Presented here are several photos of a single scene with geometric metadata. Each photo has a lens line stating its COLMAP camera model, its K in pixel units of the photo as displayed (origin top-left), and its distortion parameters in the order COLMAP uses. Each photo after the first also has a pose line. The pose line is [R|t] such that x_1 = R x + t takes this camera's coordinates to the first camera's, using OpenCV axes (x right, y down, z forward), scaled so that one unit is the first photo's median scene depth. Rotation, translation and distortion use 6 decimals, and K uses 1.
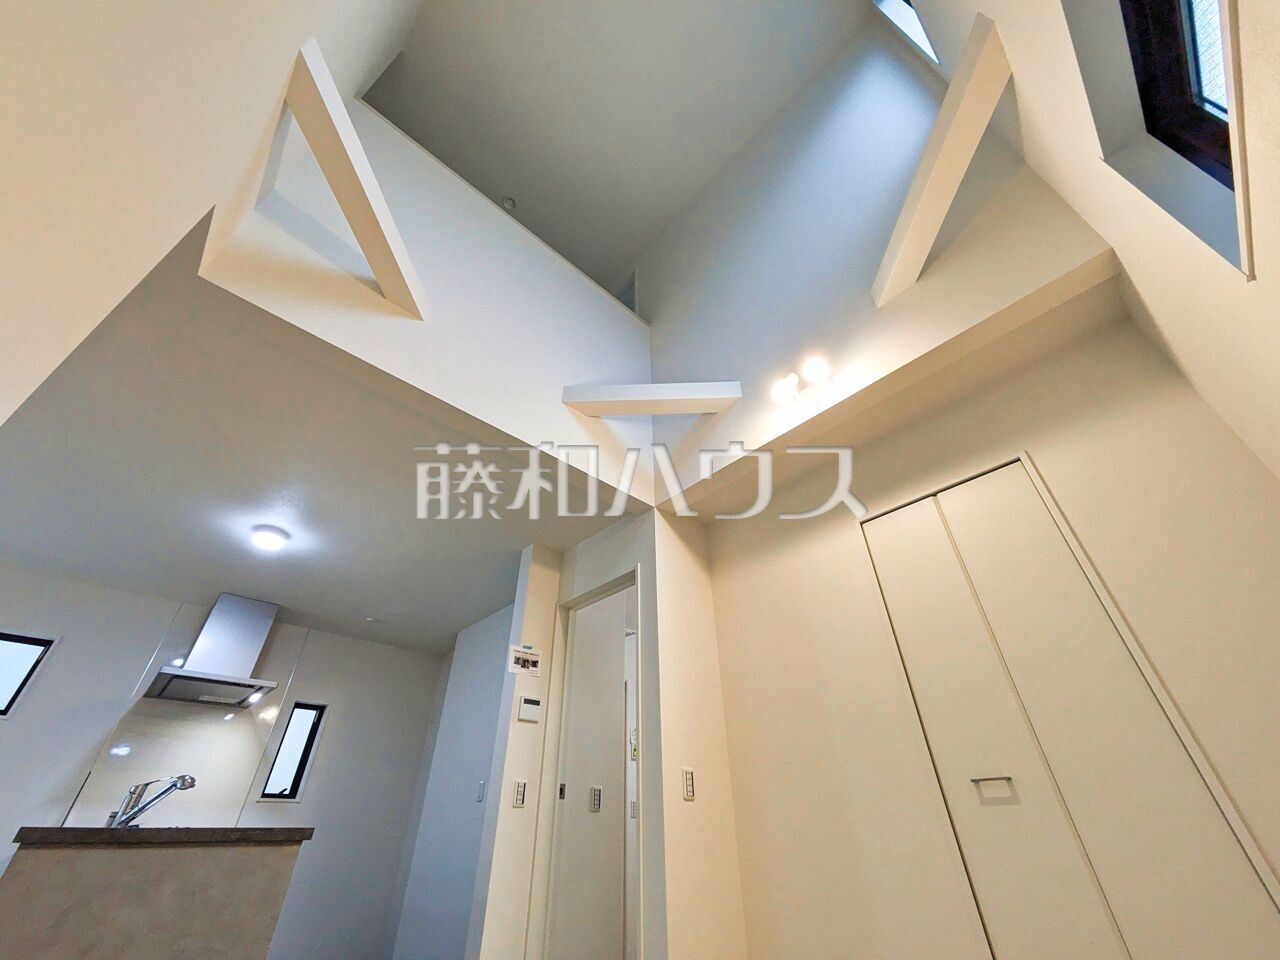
lens RADIAL K [[506.3, 0, 644.8], [0, 506.3, 475.6], [0, 0, 1]] dist [0.000738, -0.000009]
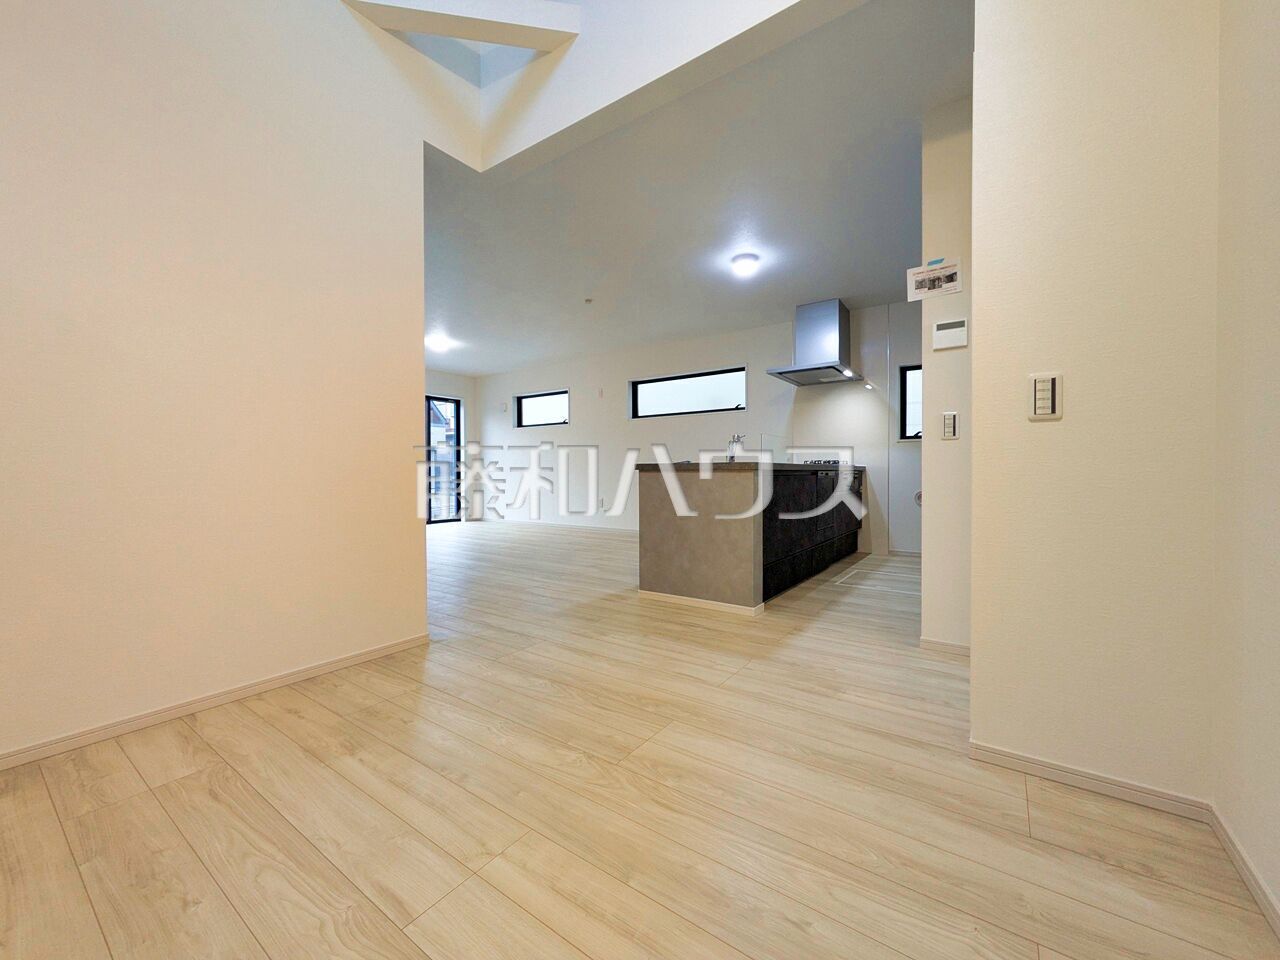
lens RADIAL K [[506.3, 0, 644.9], [0, 506.3, 473.3], [0, 0, 1]] dist [0.000738, -0.000009]
pose [[0.196167, 0.016523, -0.980431, 0.433268], [0.572064, 0.810142, 0.128113, 0.254121], [0.796405, -0.586001, 0.149471, 0.366134]]
